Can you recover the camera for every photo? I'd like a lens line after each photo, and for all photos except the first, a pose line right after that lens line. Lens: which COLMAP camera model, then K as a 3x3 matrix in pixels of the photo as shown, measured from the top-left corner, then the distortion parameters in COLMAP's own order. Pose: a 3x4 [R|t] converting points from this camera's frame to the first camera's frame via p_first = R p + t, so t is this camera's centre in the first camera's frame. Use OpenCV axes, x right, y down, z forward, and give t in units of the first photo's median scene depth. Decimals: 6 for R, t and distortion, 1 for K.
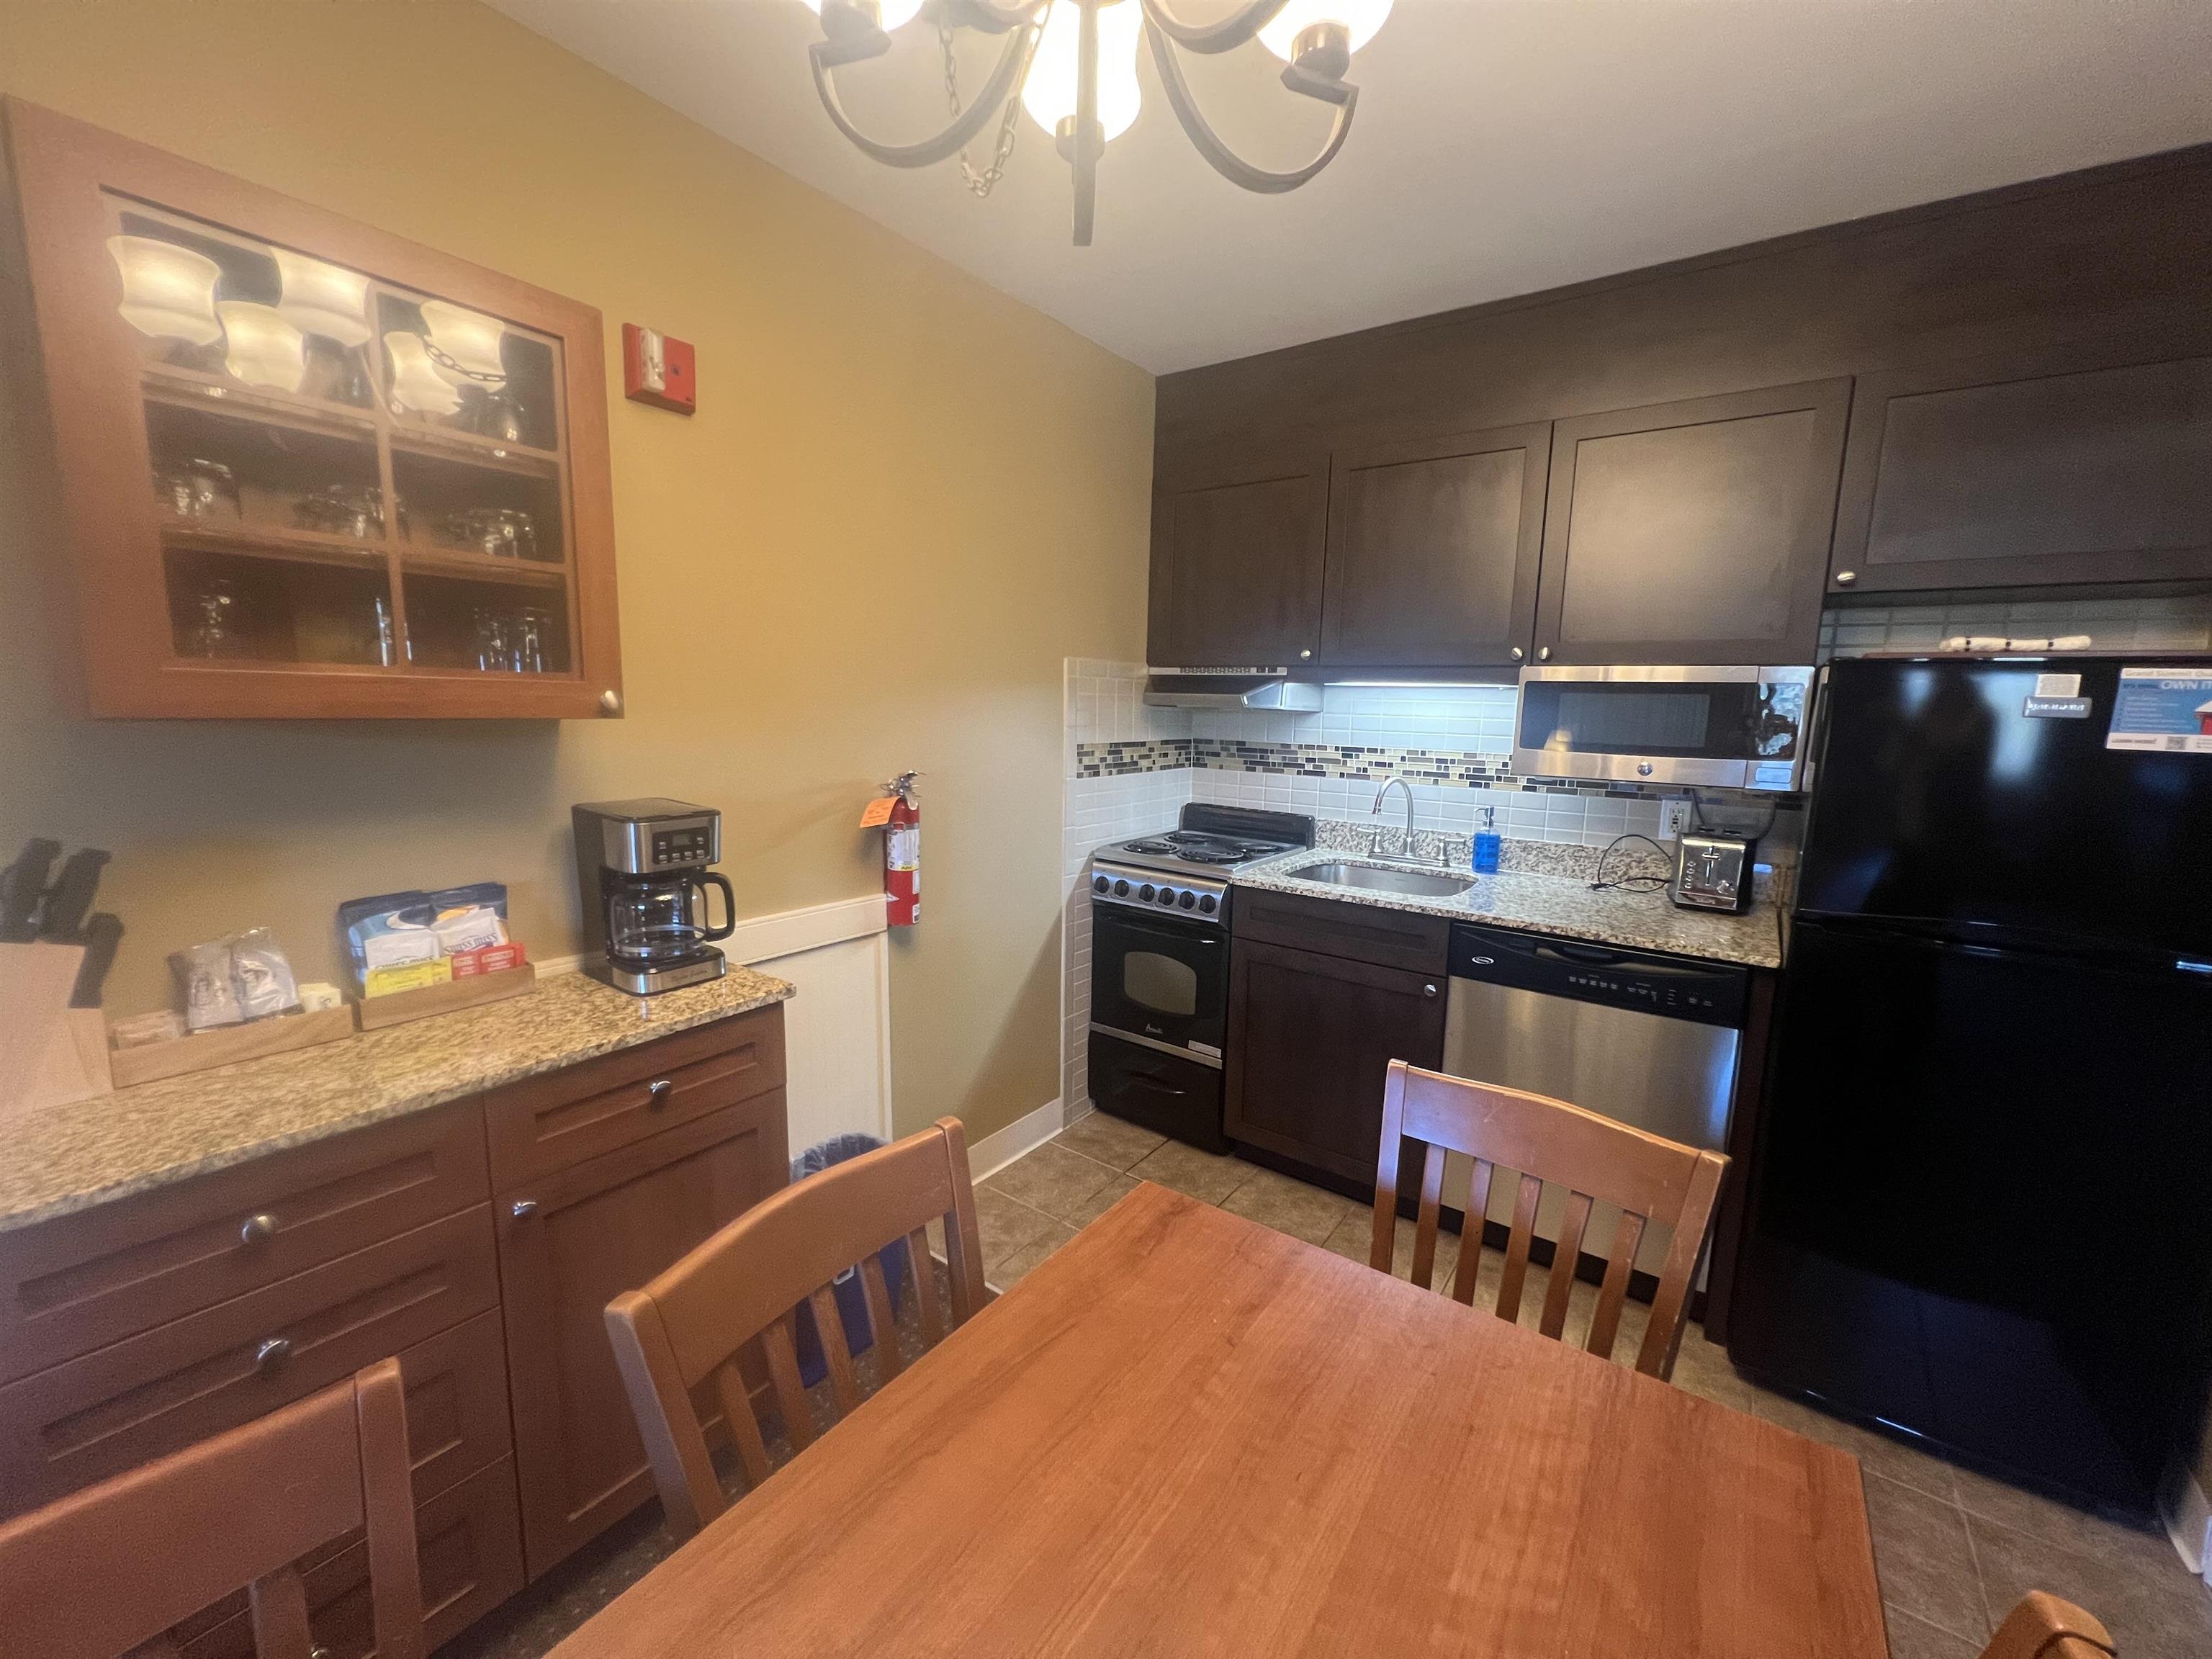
lens RADIAL K [[881.3, 0, 1111.5], [0, 881.3, 832.4], [0, 0, 1]] dist [-0.003698, 0.000509]
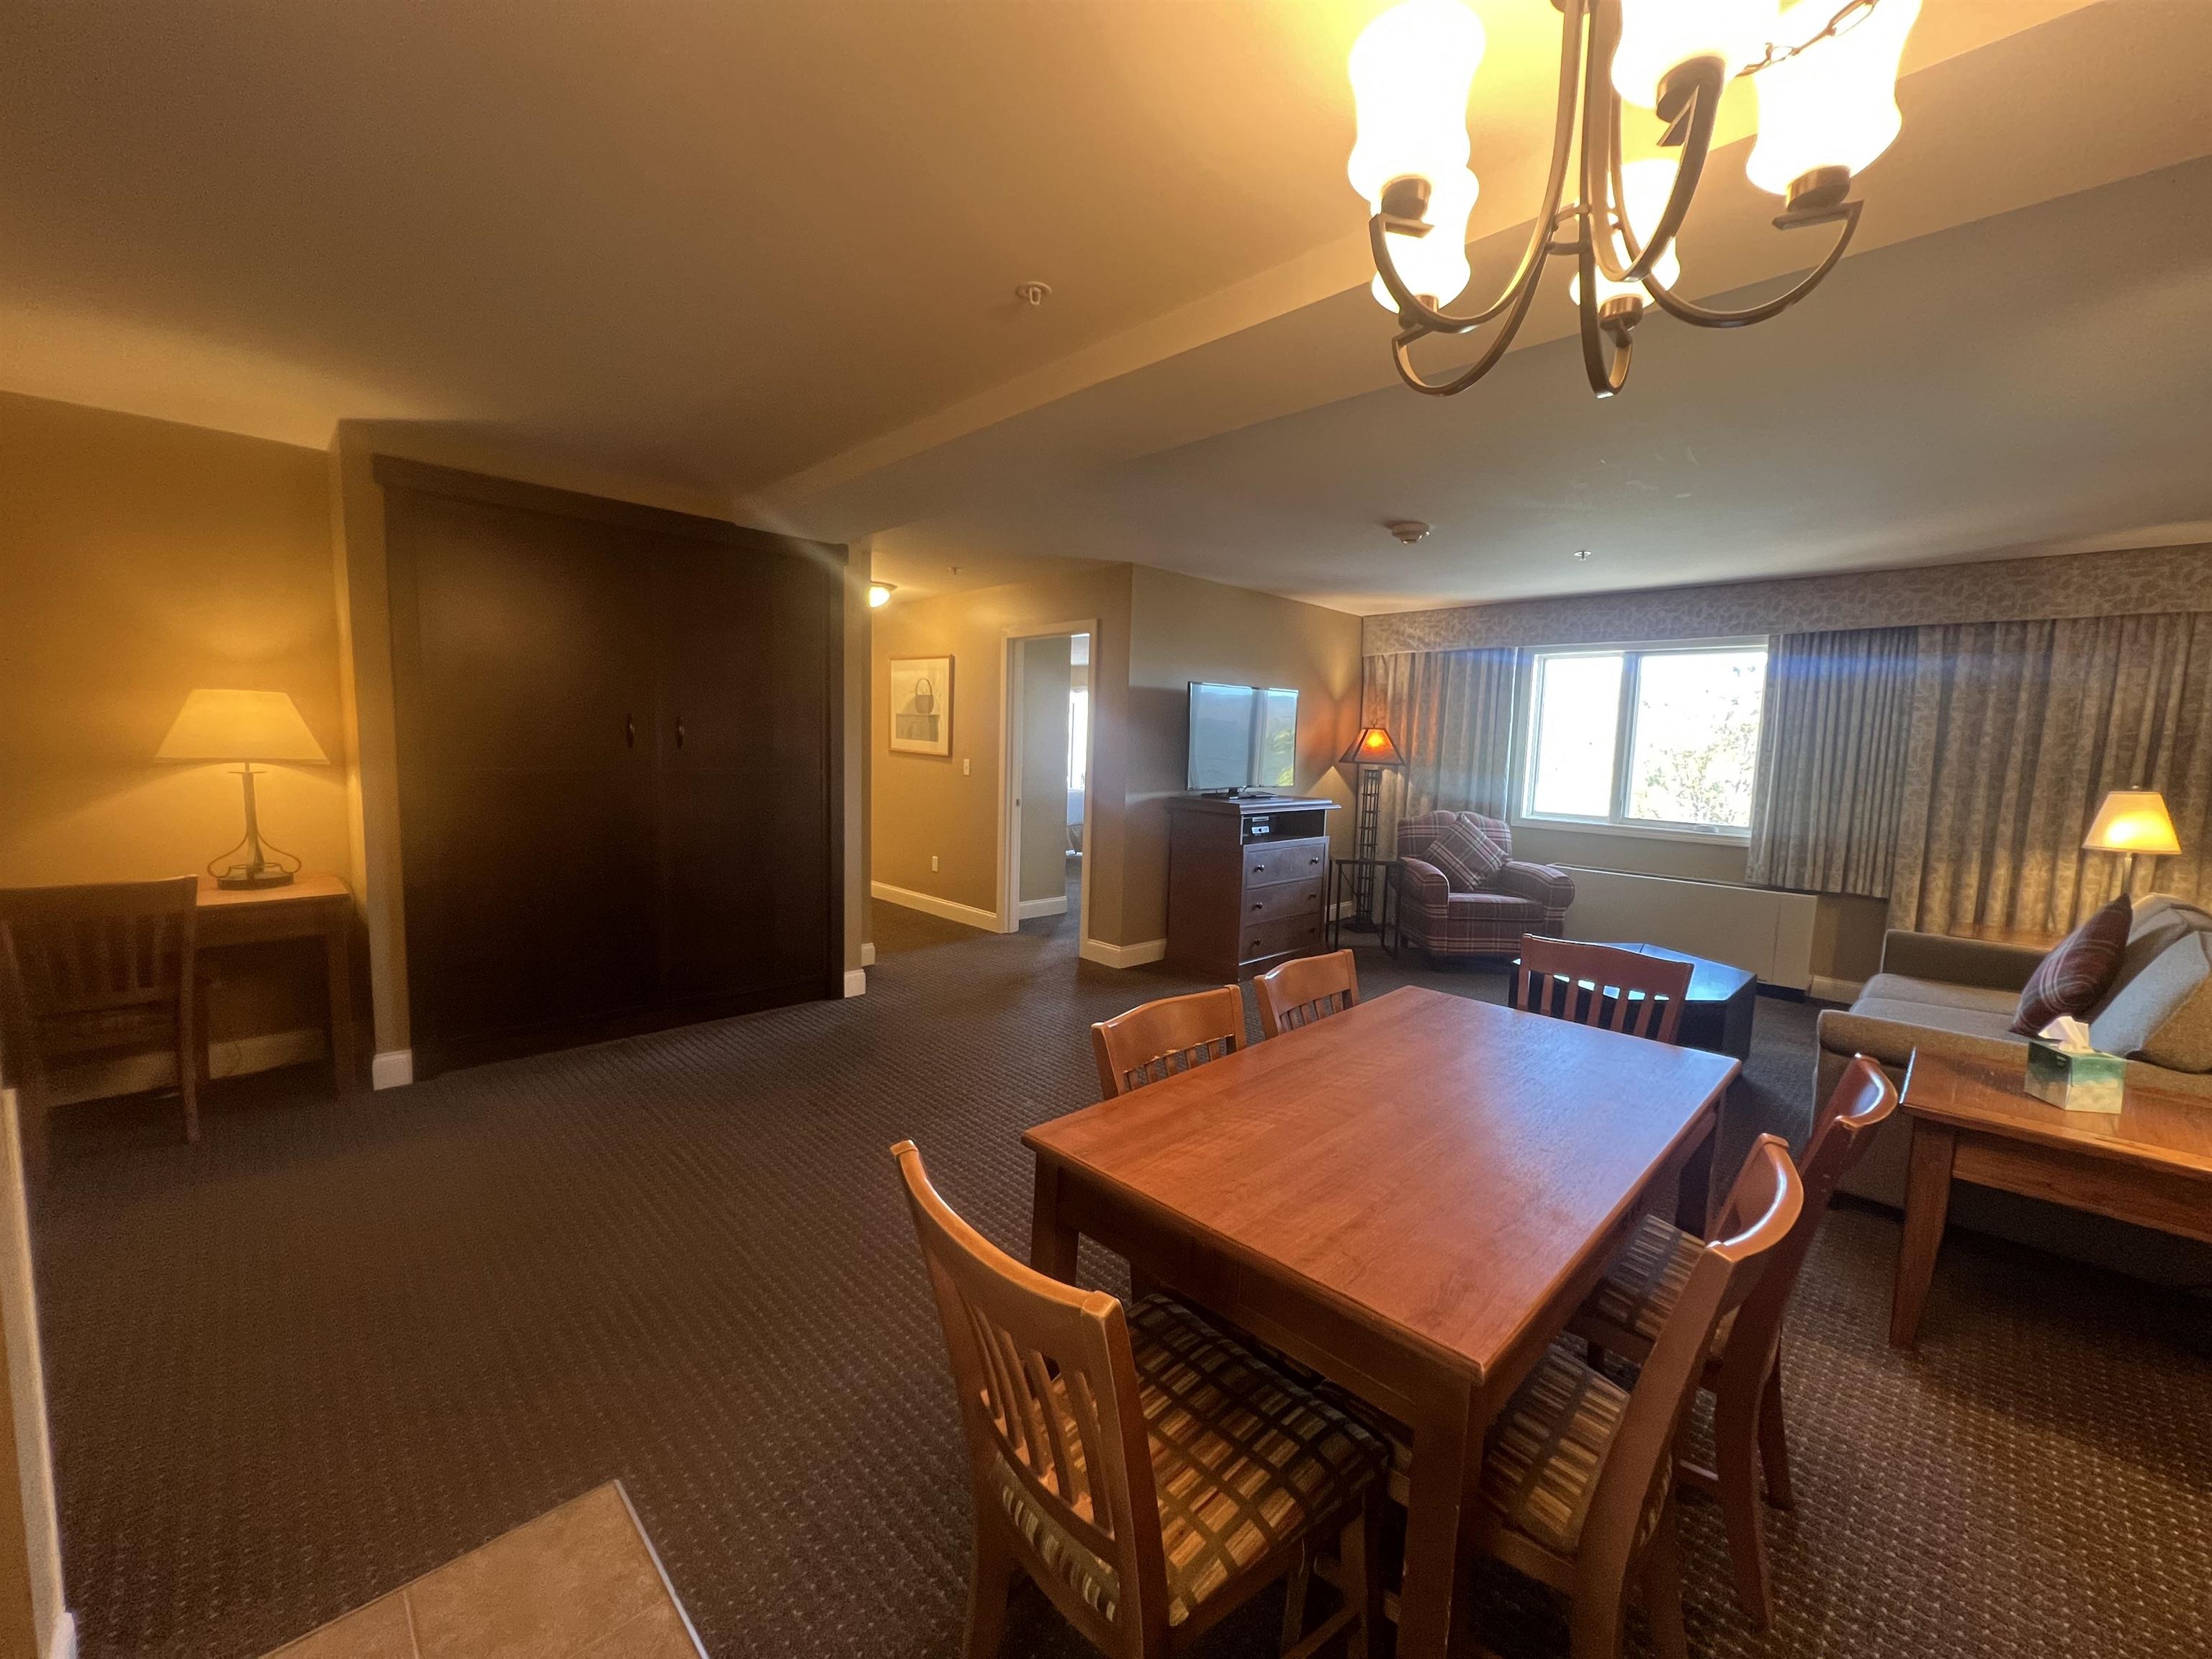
lens RADIAL K [[881.3, 0, 1111.5], [0, 881.3, 832.4], [0, 0, 1]] dist [-0.003698, 0.000509]
pose [[-0.983756, -0.067365, 0.166392, 0.140000], [-0.024169, 0.968181, 0.249081, -0.128563], [-0.177877, 0.241013, -0.954082, 0.903140]]
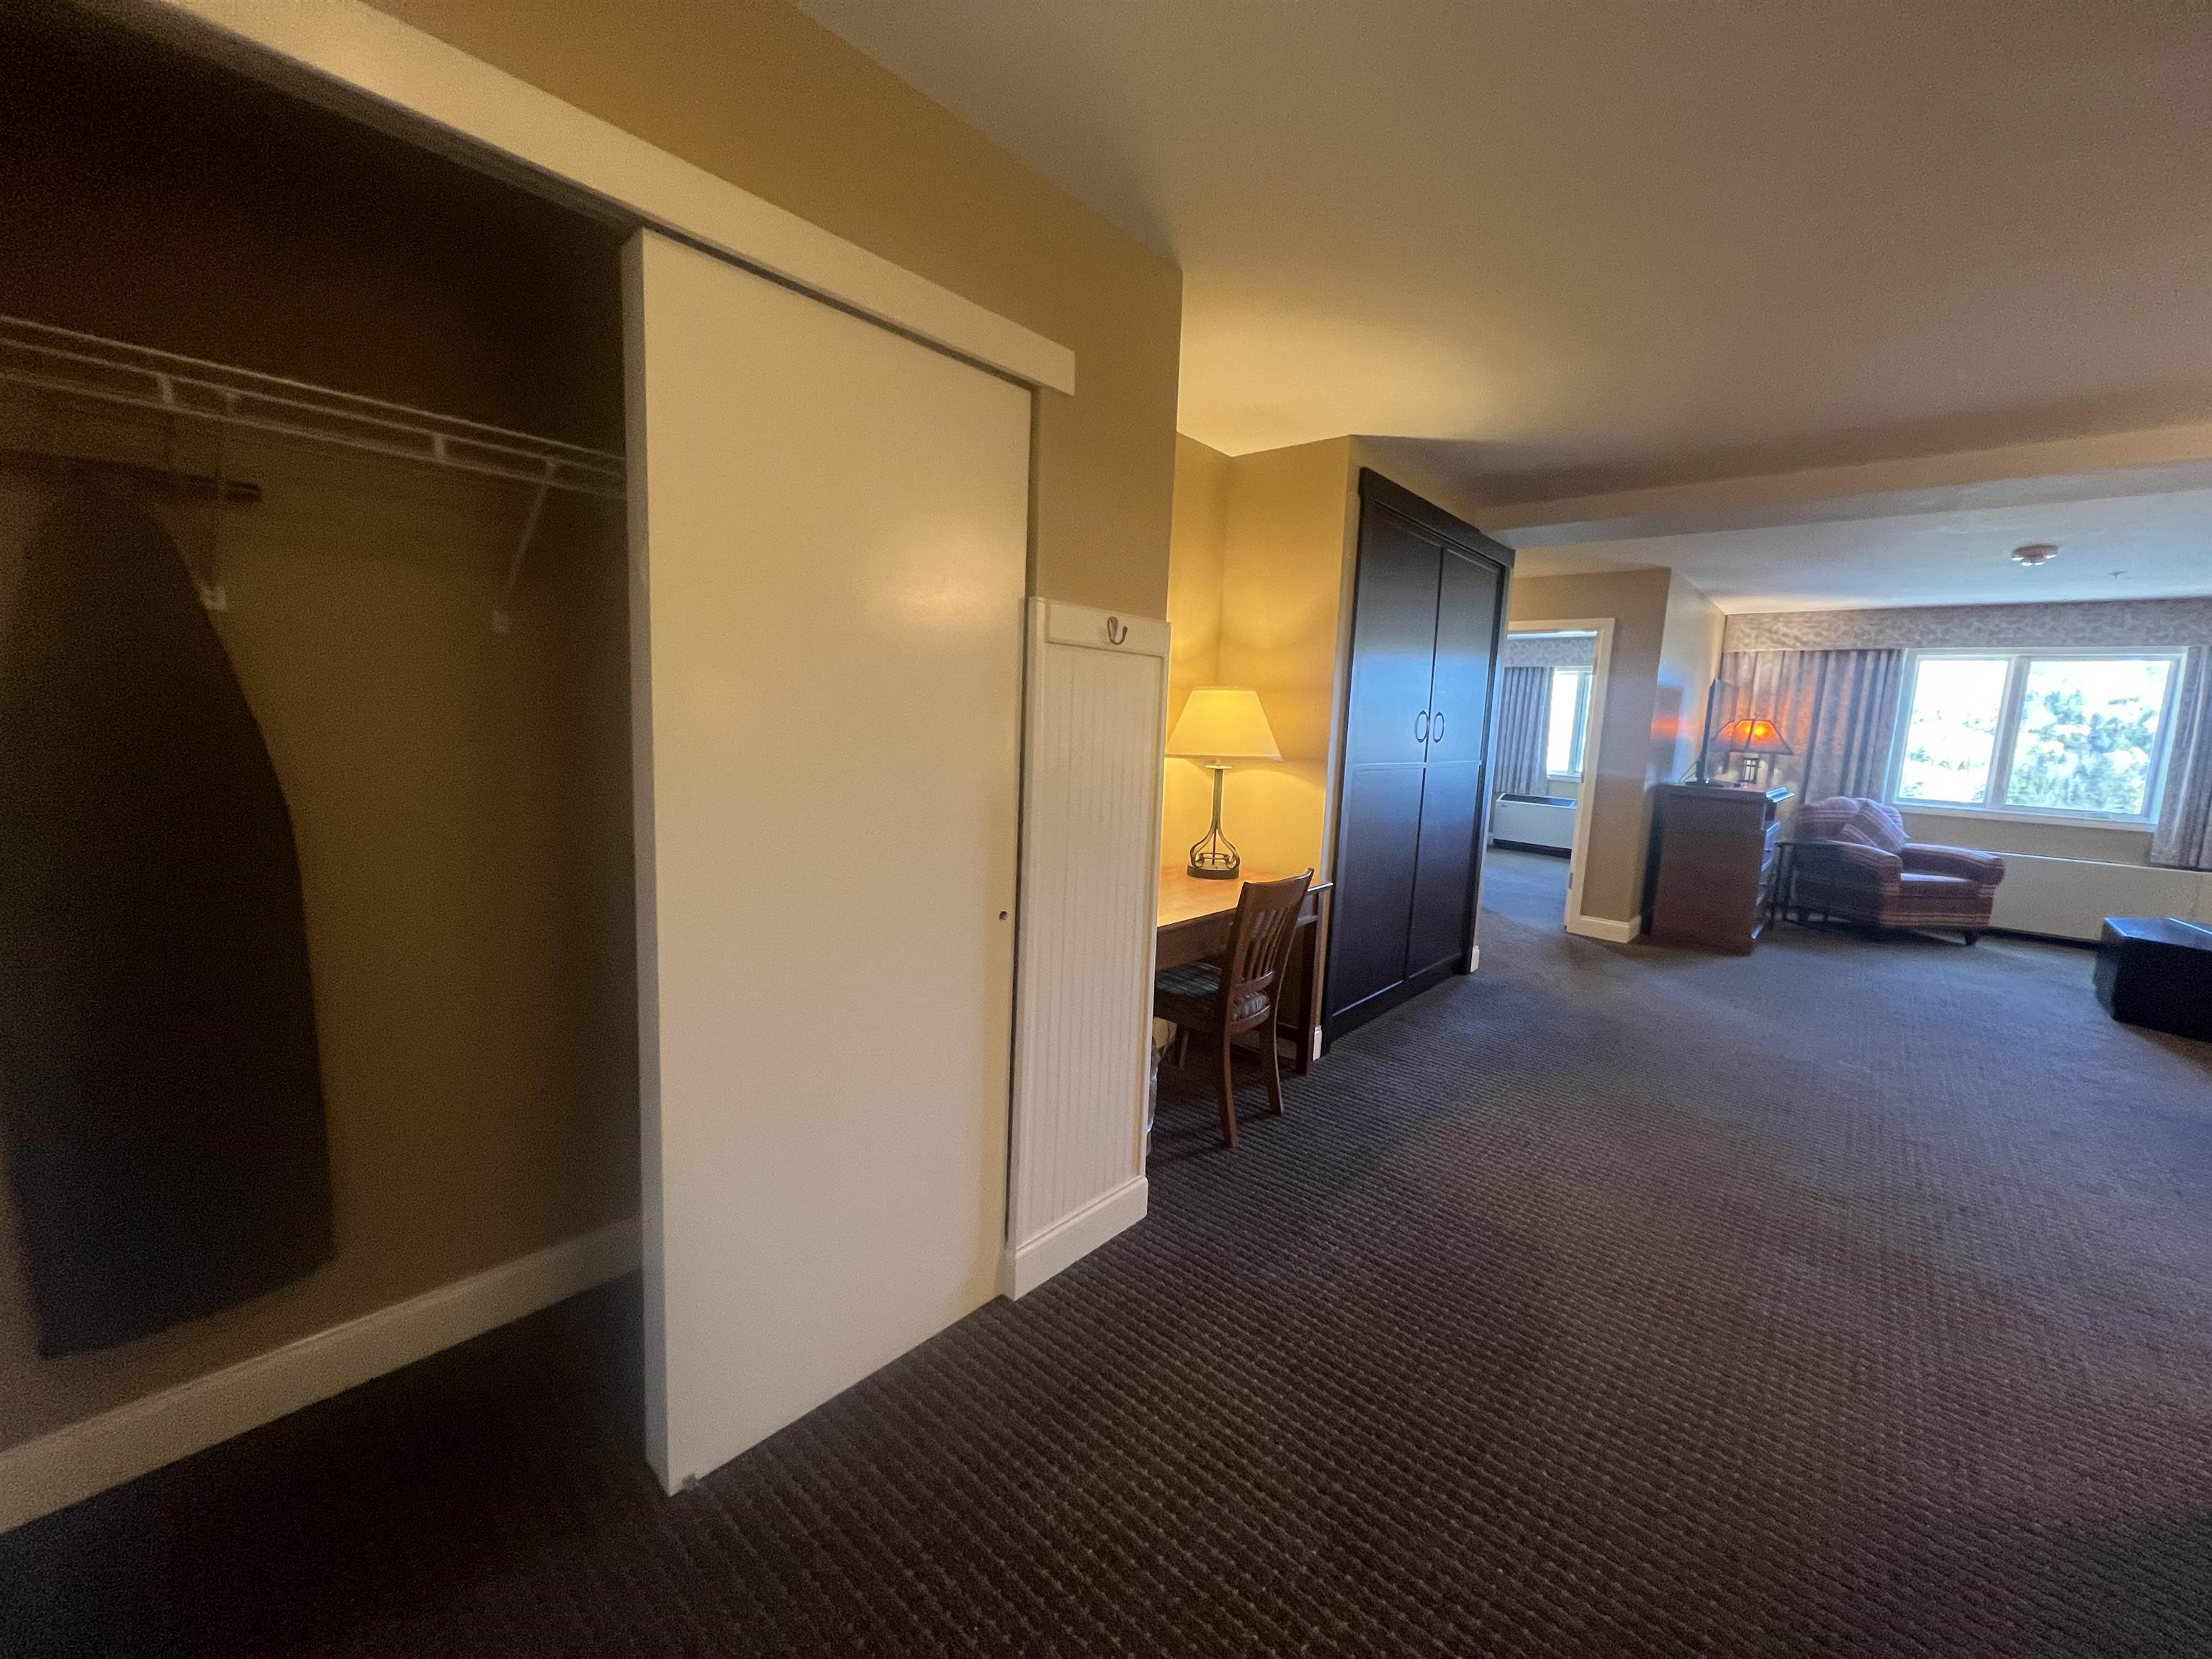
lens RADIAL K [[881.3, 0, 1111.5], [0, 881.3, 832.4], [0, 0, 1]] dist [-0.003698, 0.000509]
pose [[-0.993158, -0.074330, 0.090072, 1.789069], [-0.046467, 0.959126, 0.279137, -0.144327], [-0.107139, 0.273041, -0.956018, 1.266355]]
